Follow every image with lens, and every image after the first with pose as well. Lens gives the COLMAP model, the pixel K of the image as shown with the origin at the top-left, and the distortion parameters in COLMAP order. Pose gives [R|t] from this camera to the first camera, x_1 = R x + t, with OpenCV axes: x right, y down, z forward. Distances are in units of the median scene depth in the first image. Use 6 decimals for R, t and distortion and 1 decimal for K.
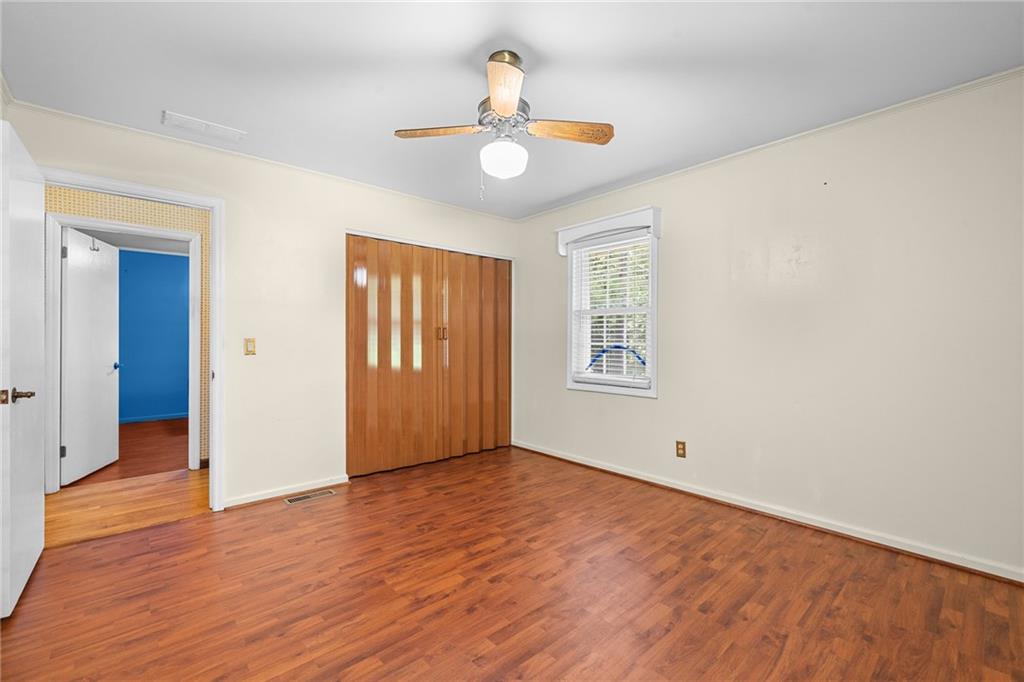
lens RADIAL K [[430.4, 0, 514.6], [0, 430.4, 344.4], [0, 0, 1]] dist [-0.001303, -0.000238]
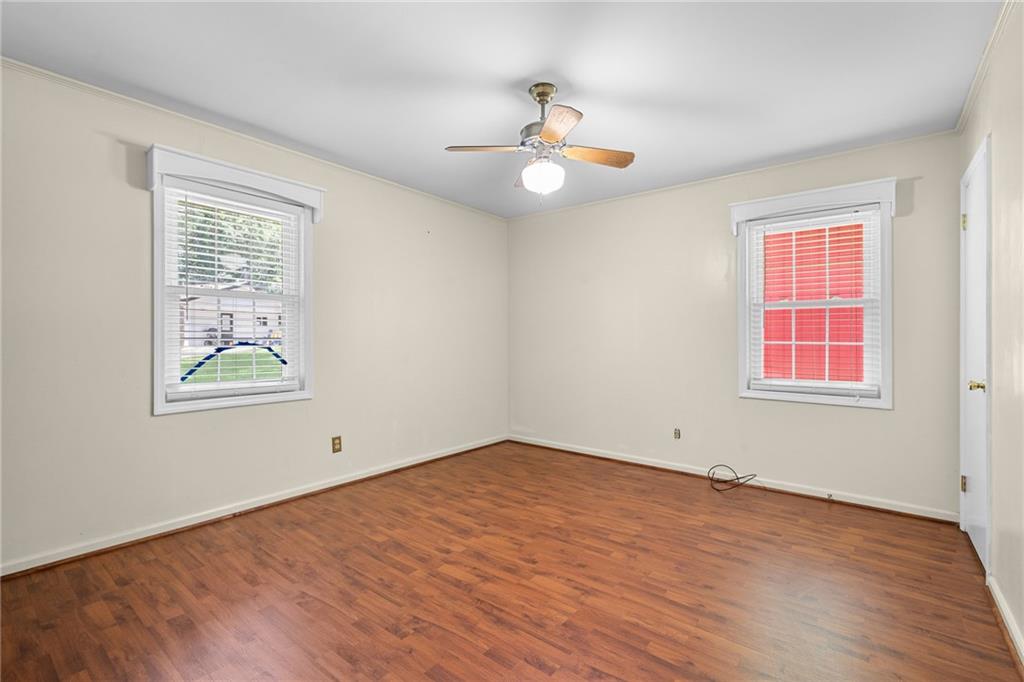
lens RADIAL K [[452.3, 0, 512.0], [0, 452.3, 341.0], [0, 0, 1]] dist [0.001802, 0.000117]
pose [[-0.156377, -0.010984, 0.987636, -0.977841], [0.000461, 0.999937, 0.011194, -0.011449], [-0.987697, 0.002206, -0.156362, 1.045245]]
